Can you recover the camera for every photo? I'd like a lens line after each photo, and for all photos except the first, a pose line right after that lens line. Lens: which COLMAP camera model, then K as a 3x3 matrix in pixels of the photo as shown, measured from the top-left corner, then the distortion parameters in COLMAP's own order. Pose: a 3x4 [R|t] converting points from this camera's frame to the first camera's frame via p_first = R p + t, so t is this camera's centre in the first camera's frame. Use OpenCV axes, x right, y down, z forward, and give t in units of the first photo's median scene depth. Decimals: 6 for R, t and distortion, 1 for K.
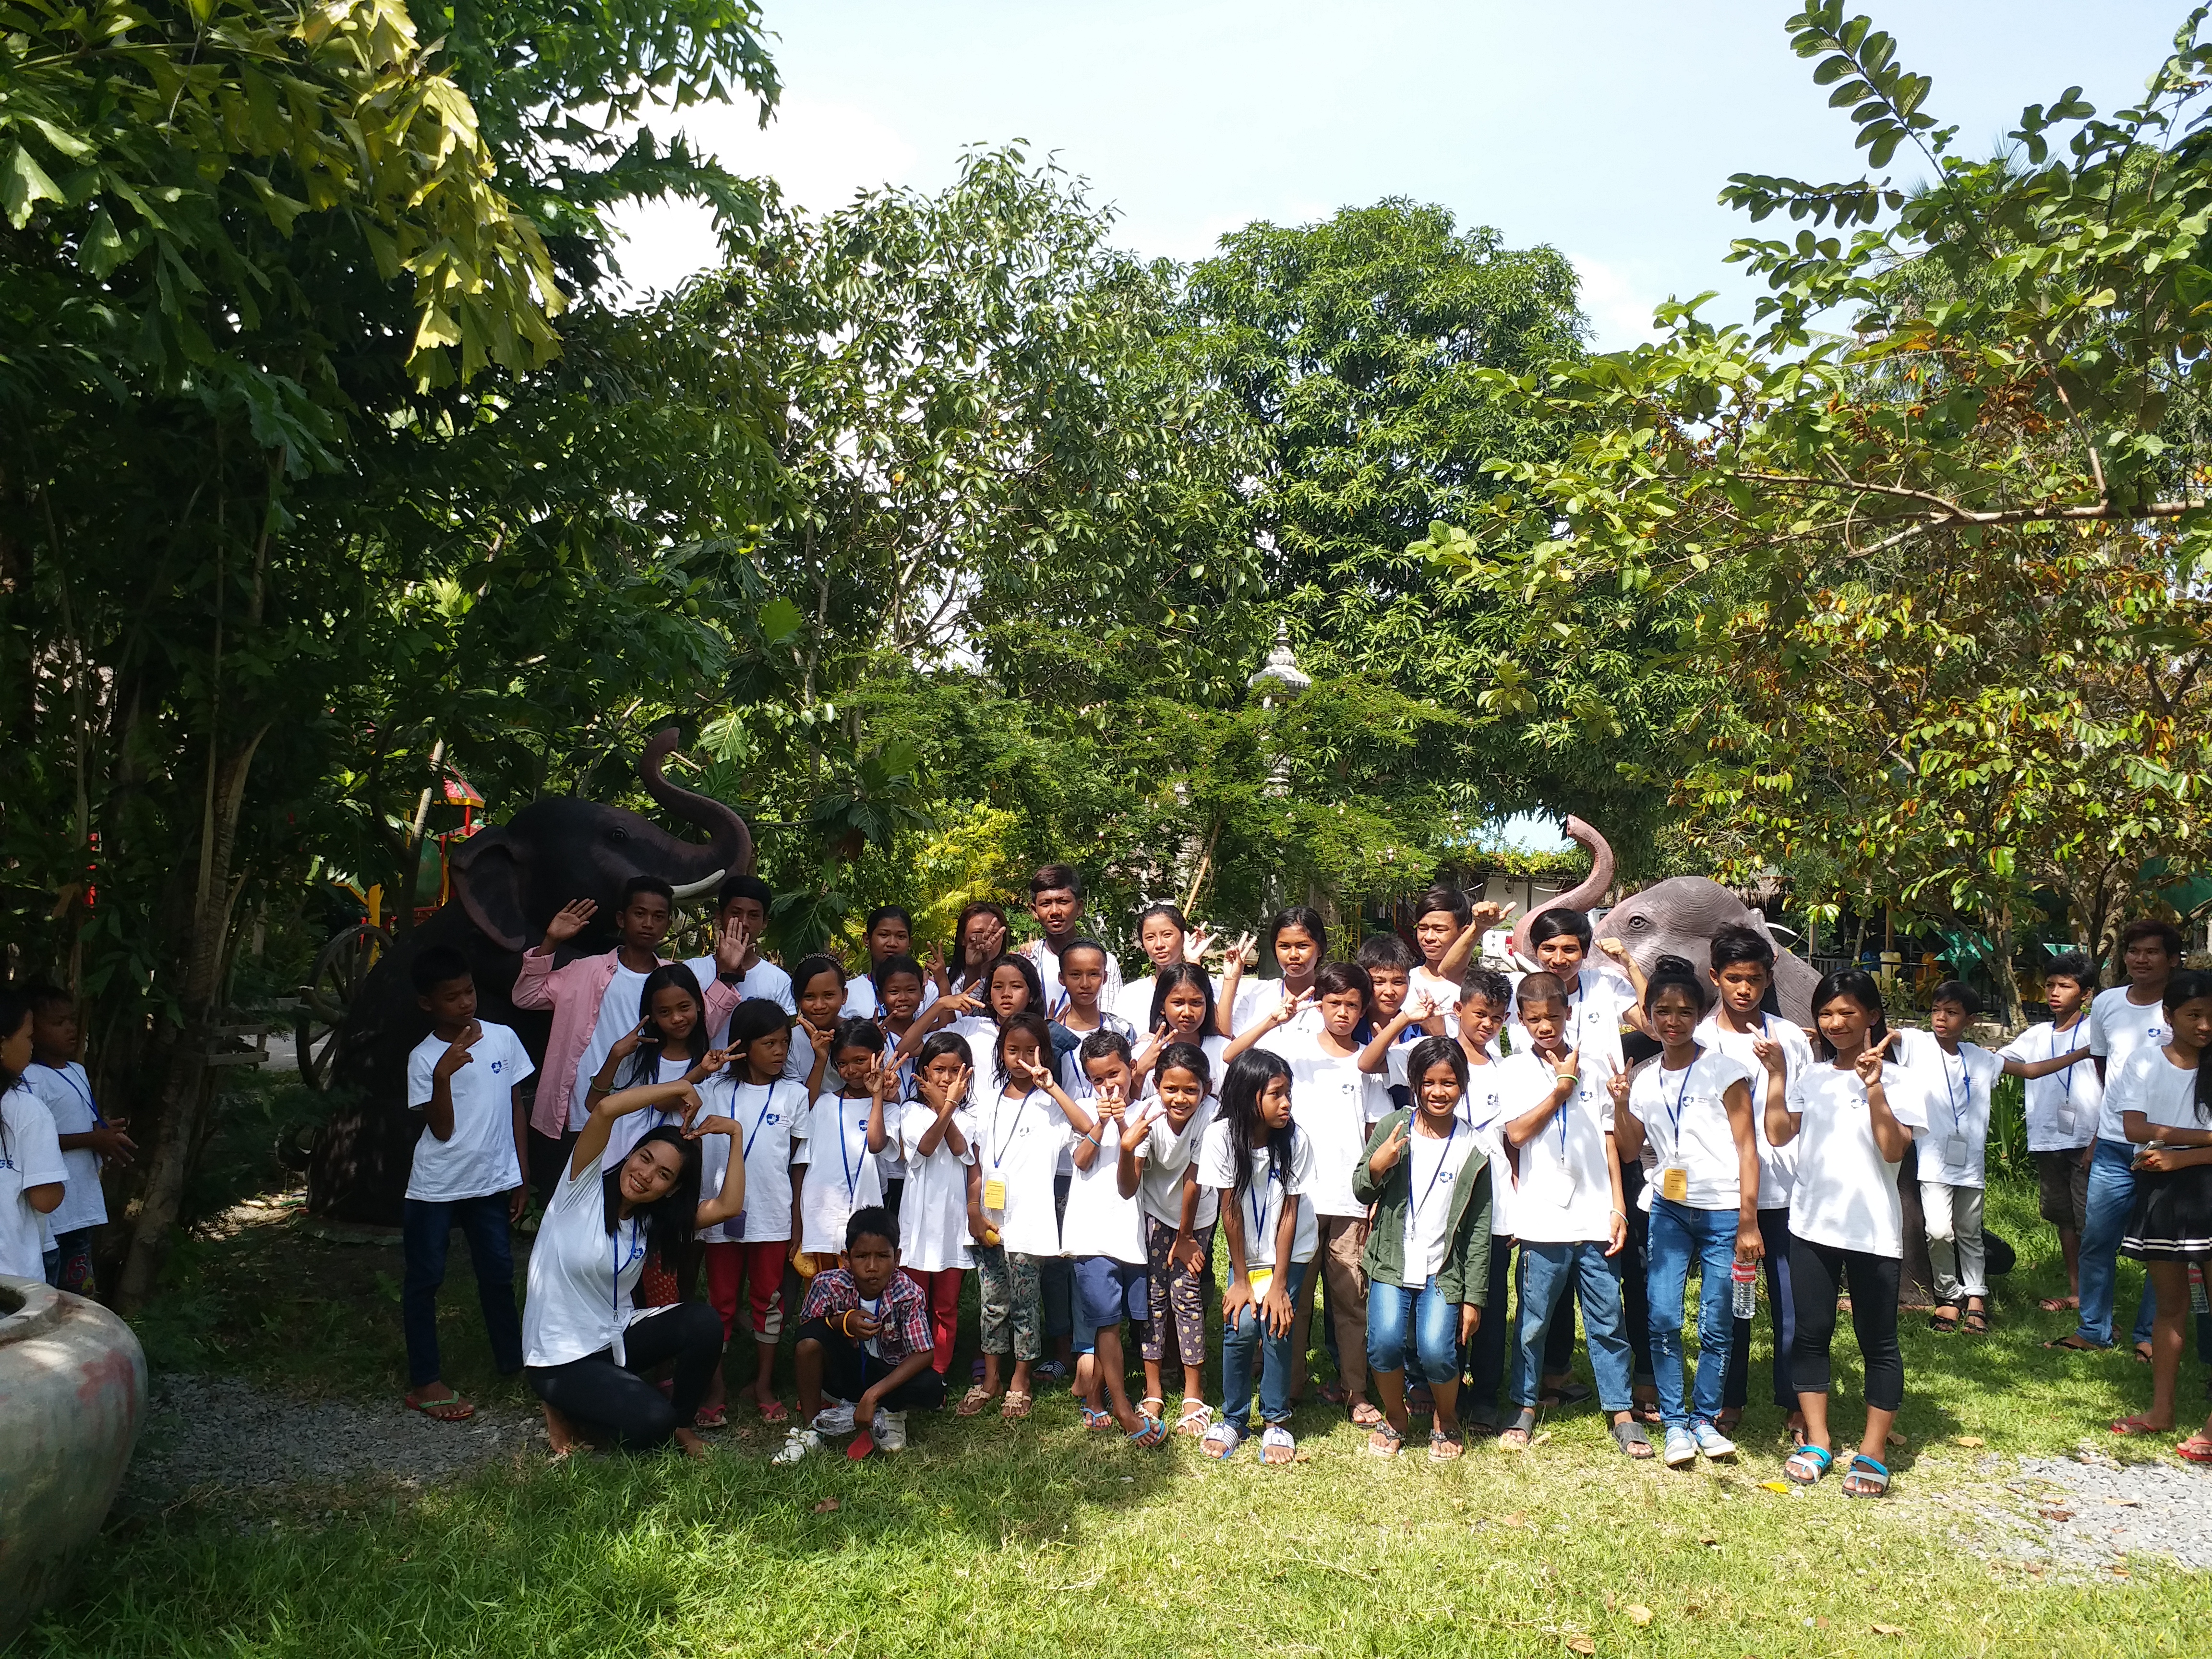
lens RADIAL K [[1780.3, 0, 1108.3], [0, 1780.3, 828.1], [0, 0, 1]] dist [0.051204, -0.092846]
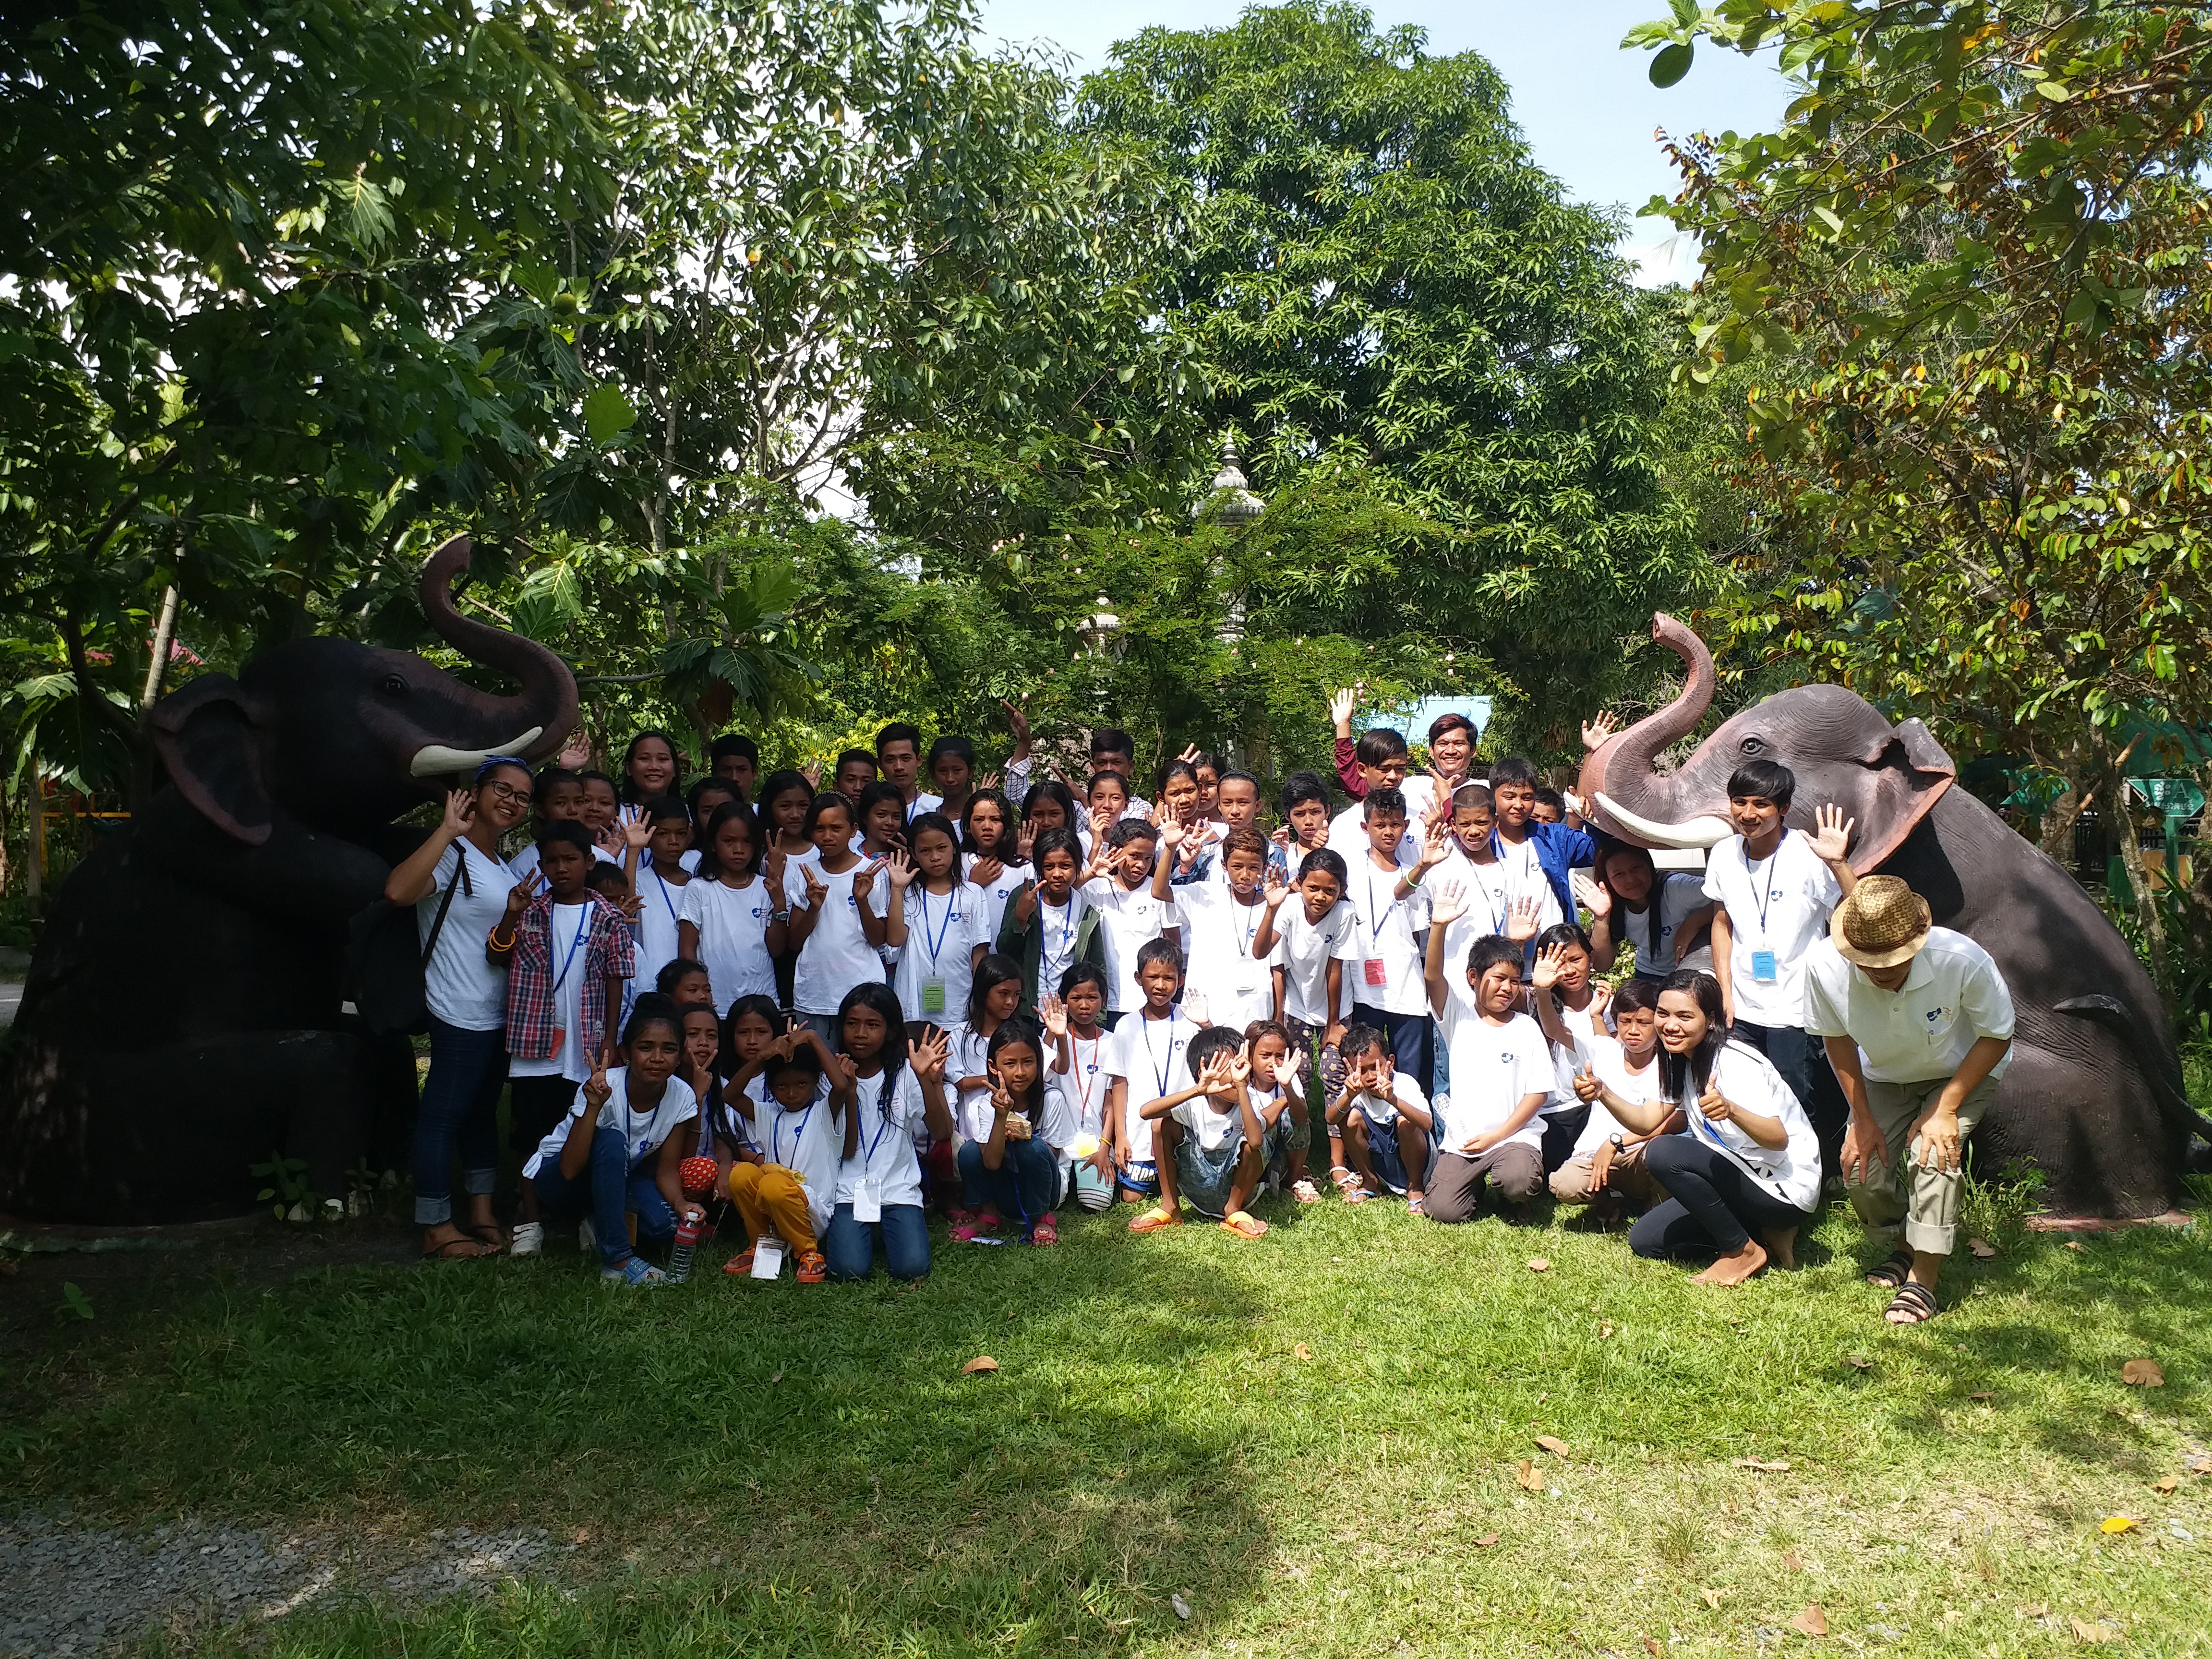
lens RADIAL K [[1780.3, 0, 1104.4], [0, 1780.3, 839.4], [0, 0, 1]] dist [0.051204, -0.092846]
pose [[0.997260, -0.041363, 0.061337, -0.014046], [0.038181, 0.997908, 0.052172, 0.019878], [-0.063367, -0.049687, 0.996753, 0.117748]]
